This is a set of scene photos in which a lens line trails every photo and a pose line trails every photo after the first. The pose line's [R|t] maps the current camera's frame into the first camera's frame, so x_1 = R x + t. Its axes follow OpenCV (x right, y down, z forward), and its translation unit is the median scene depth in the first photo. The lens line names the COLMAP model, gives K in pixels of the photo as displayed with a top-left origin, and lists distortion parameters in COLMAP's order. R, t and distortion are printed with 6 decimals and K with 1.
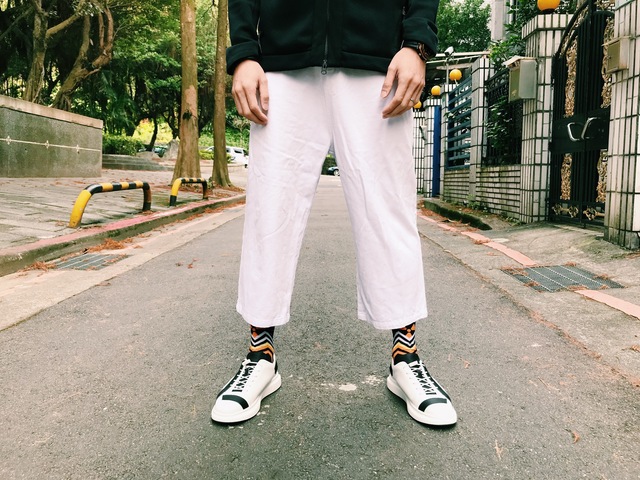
lens RADIAL K [[516.4, 0, 320.0], [0, 516.4, 240.0], [0, 0, 1]] dist [0.008825, -0.003441]
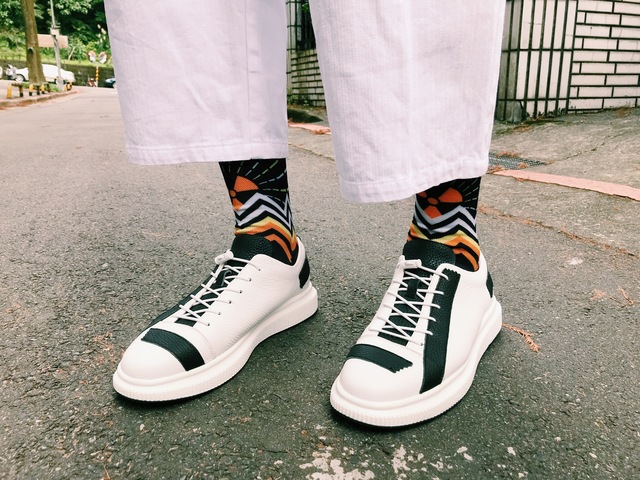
lens RADIAL K [[514.2, 0, 312.7], [0, 514.2, 237.4], [0, 0, 1]] dist [-0.008349, -0.010940]
pose [[0.927010, -0.110996, 0.358234, 0.002871], [0.057086, 0.985831, 0.157729, 0.025527], [-0.370666, -0.125766, 0.920212, 0.185452]]
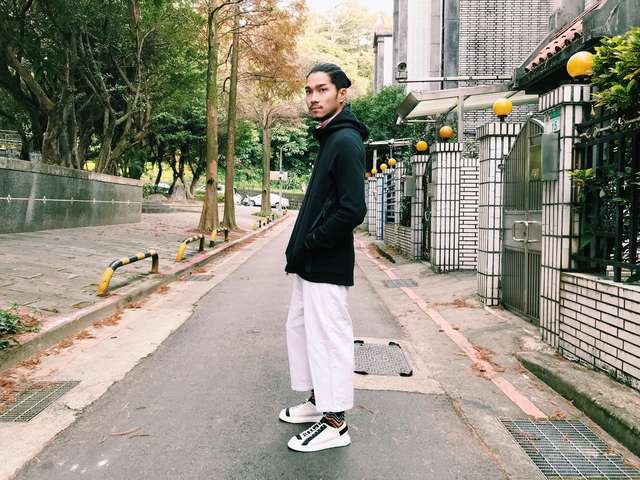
lens RADIAL K [[516.4, 0, 320.0], [0, 516.4, 240.0], [0, 0, 1]] dist [0.008825, -0.003441]
pose [[0.999475, 0.004976, 0.032005, -0.001630], [-0.003076, 0.998244, -0.059148, 0.005403], [-0.032243, 0.059019, 0.997736, -0.679072]]
